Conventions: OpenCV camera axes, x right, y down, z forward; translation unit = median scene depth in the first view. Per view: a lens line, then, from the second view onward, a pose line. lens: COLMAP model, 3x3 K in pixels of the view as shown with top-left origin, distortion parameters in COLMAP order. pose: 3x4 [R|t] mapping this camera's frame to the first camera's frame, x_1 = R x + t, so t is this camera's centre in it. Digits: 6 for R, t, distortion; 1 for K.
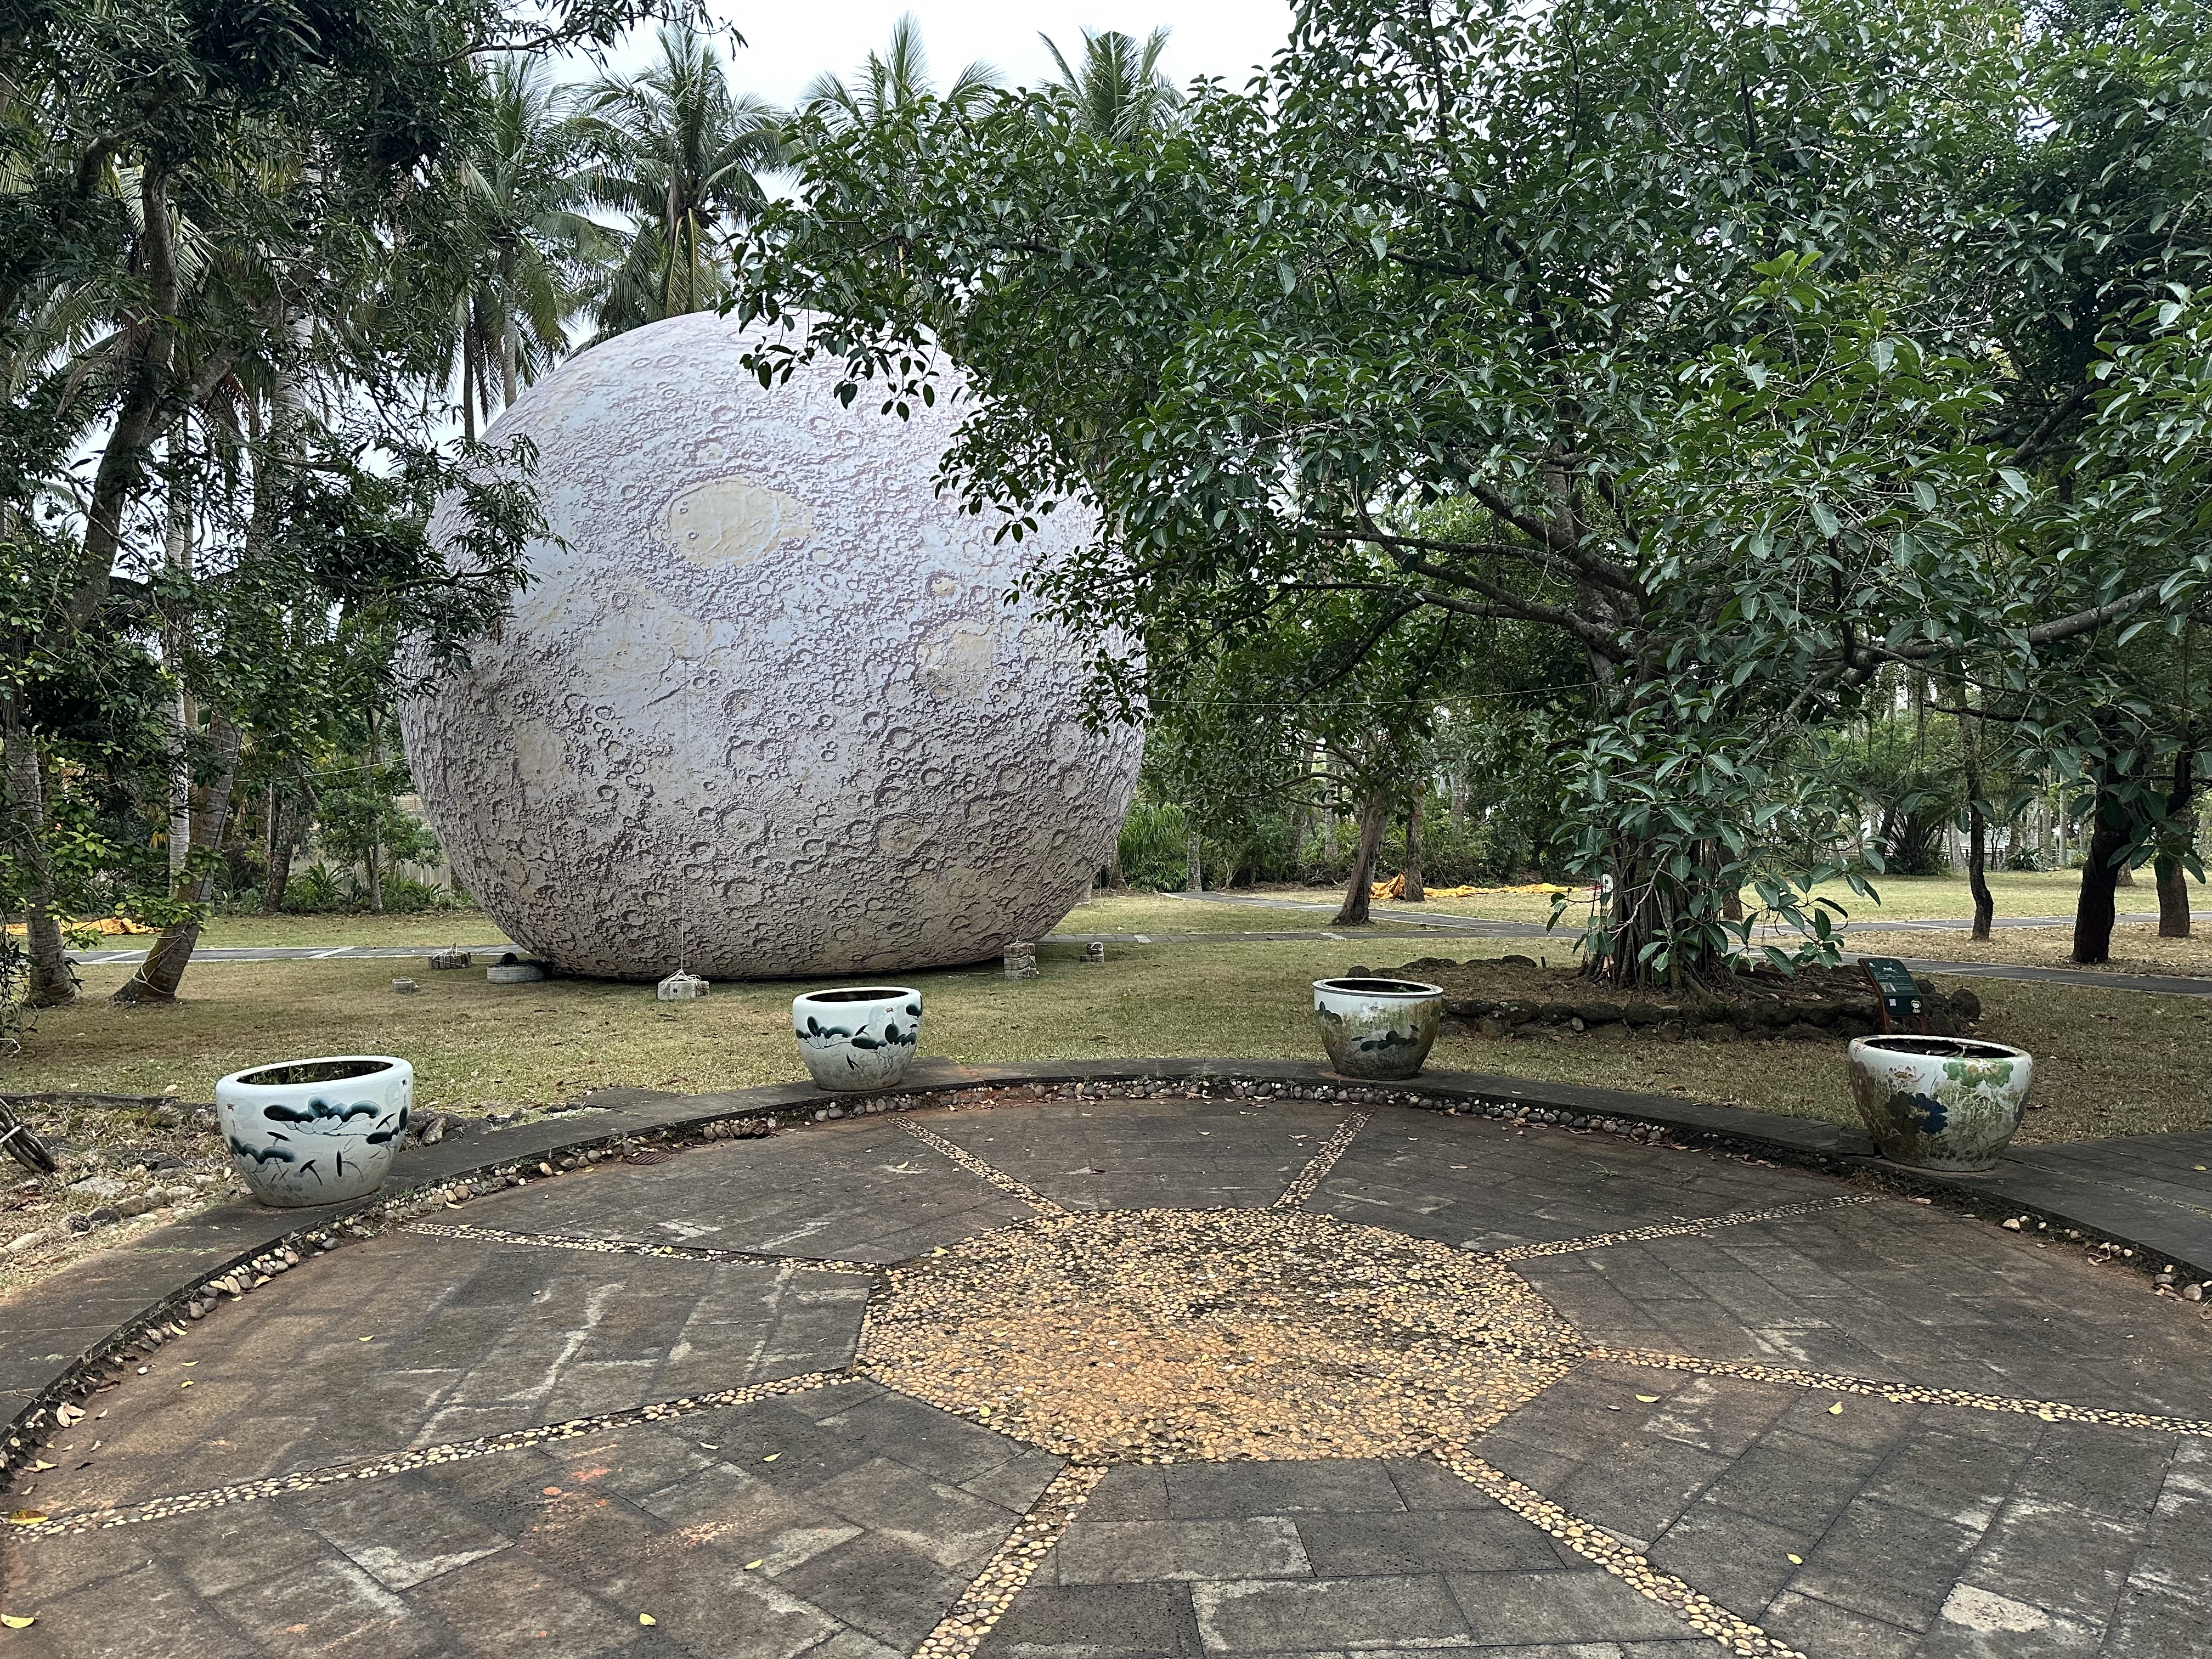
lens RADIAL K [[1542.1, 0, 1105.9], [0, 1542.1, 809.2], [0, 0, 1]] dist [0.091953, -0.017075]
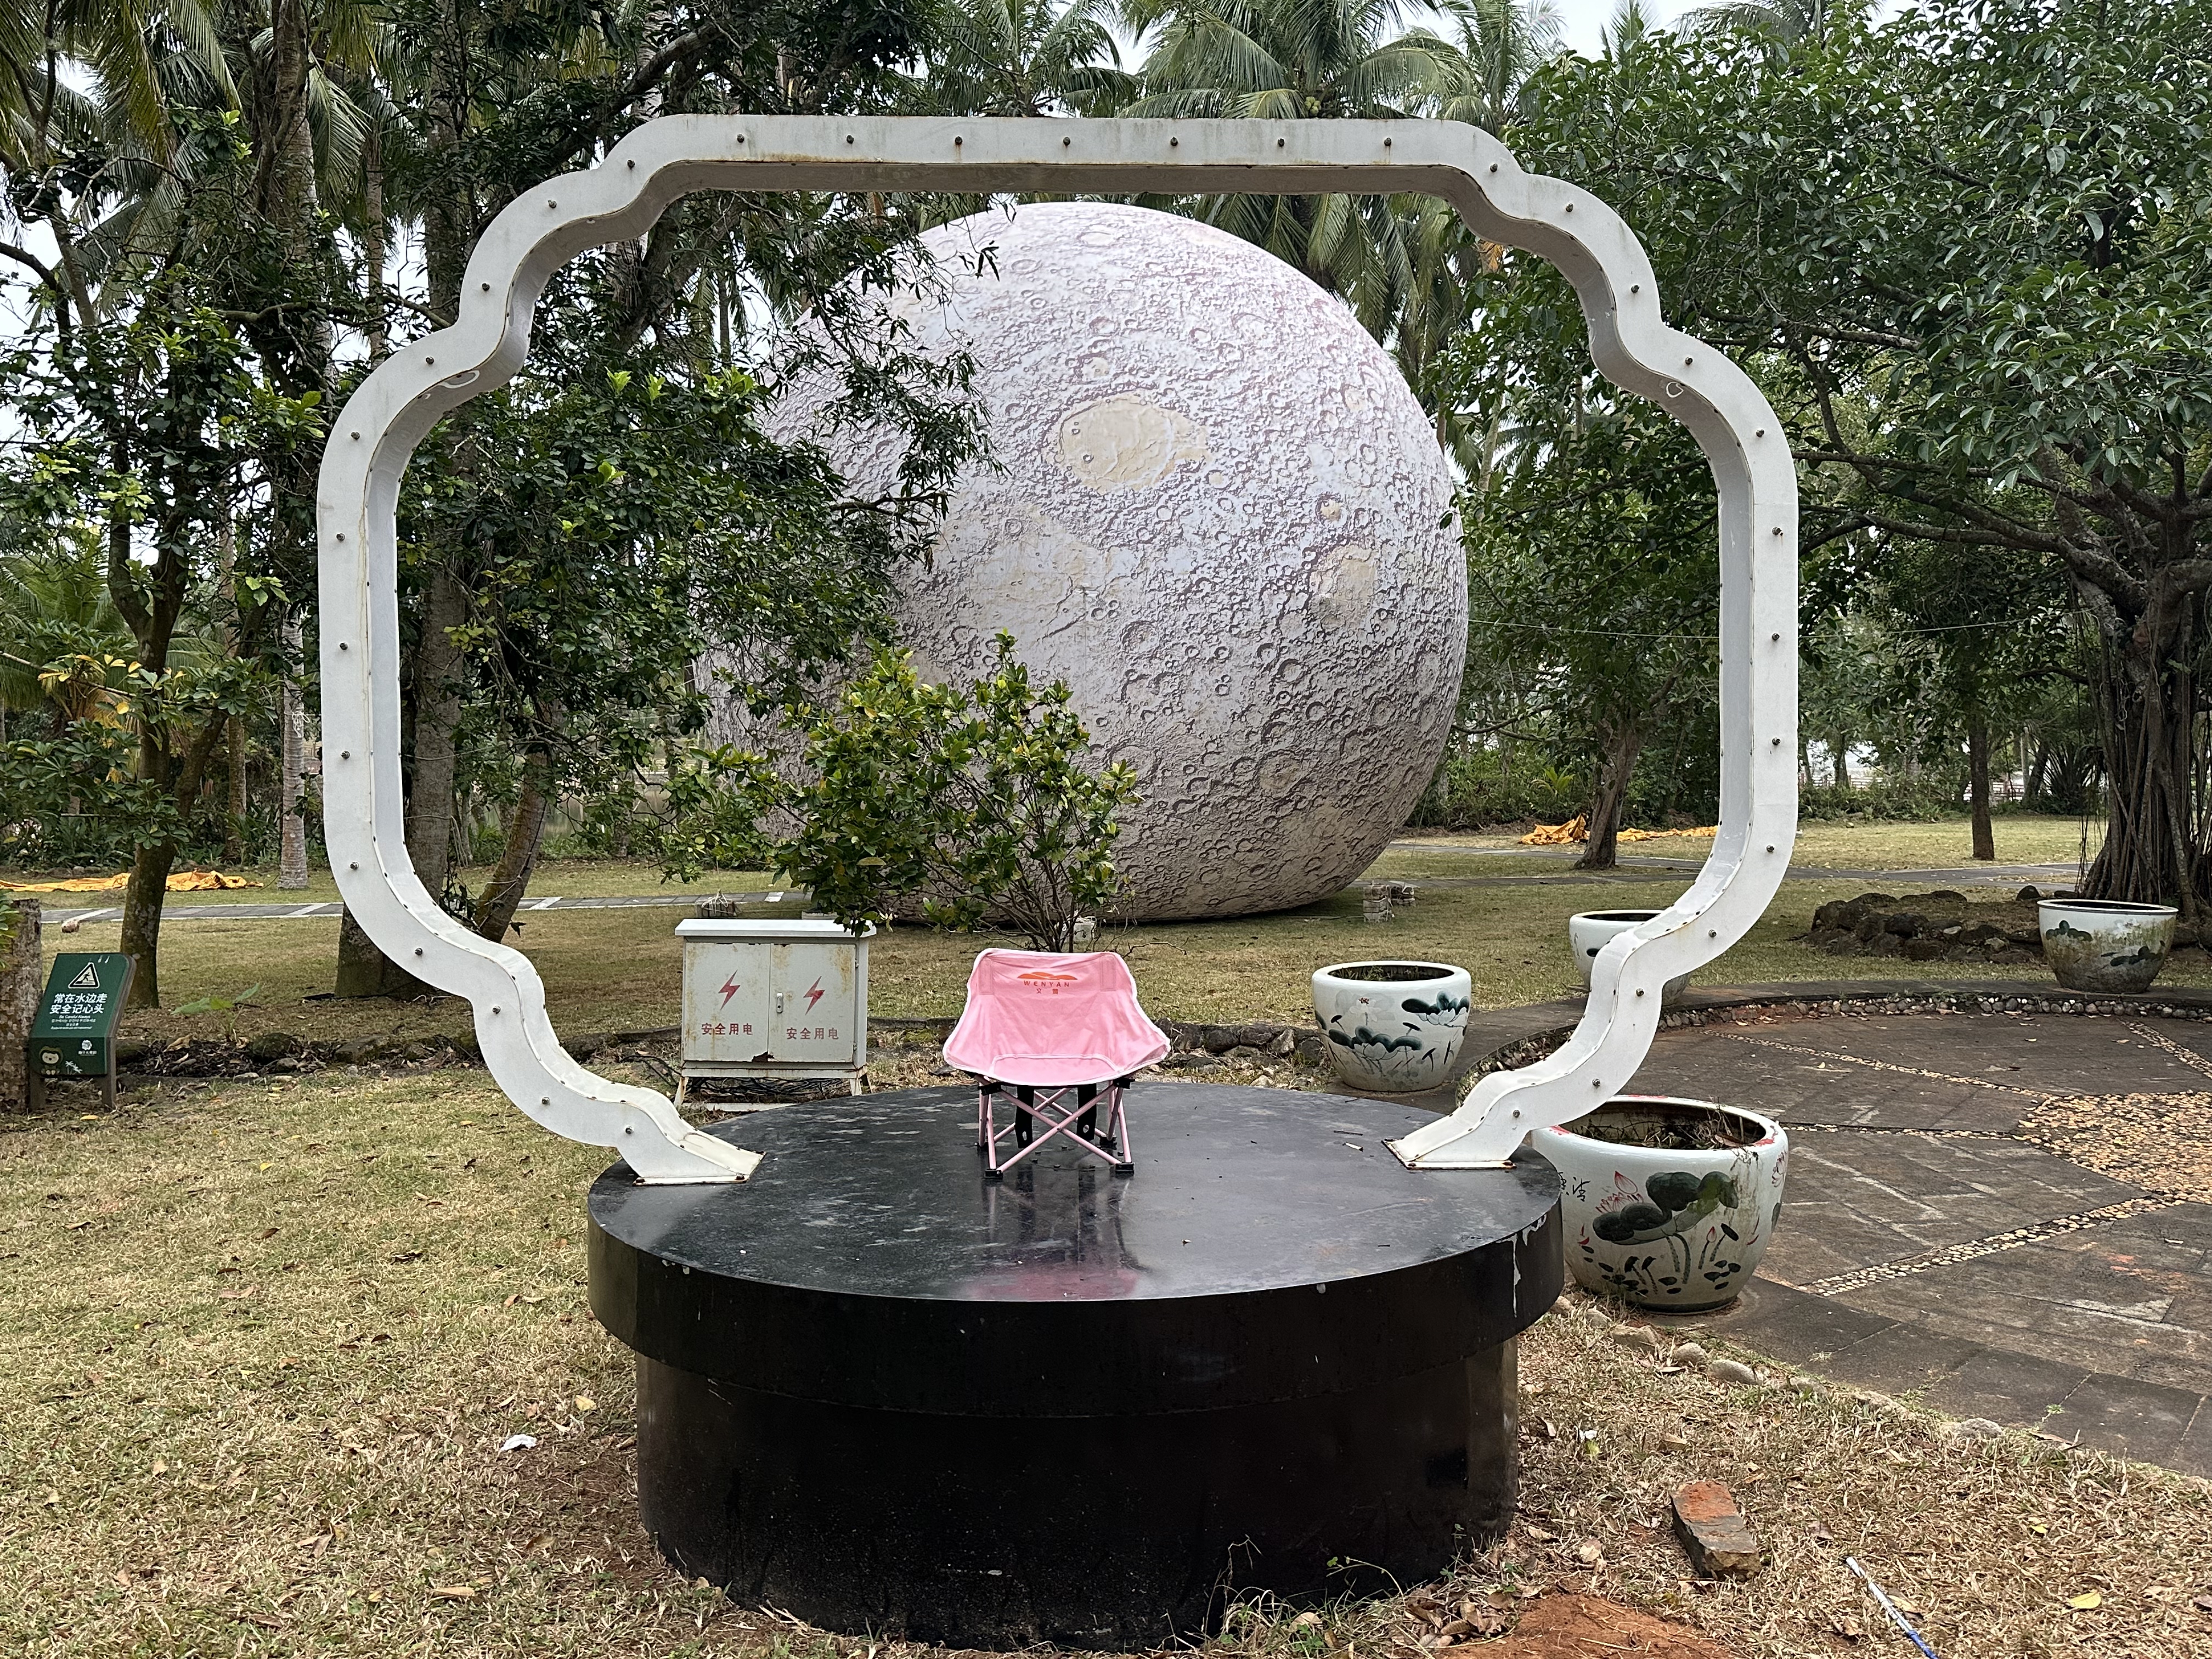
lens RADIAL K [[1802.6, 0, 1102.1], [0, 1802.6, 840.7], [0, 0, 1]] dist [0.066272, -0.037378]
pose [[0.998679, -0.007886, 0.050769, -0.309514], [0.005289, 0.998680, 0.051082, 0.001193], [-0.051105, -0.050746, 0.997403, -0.110968]]
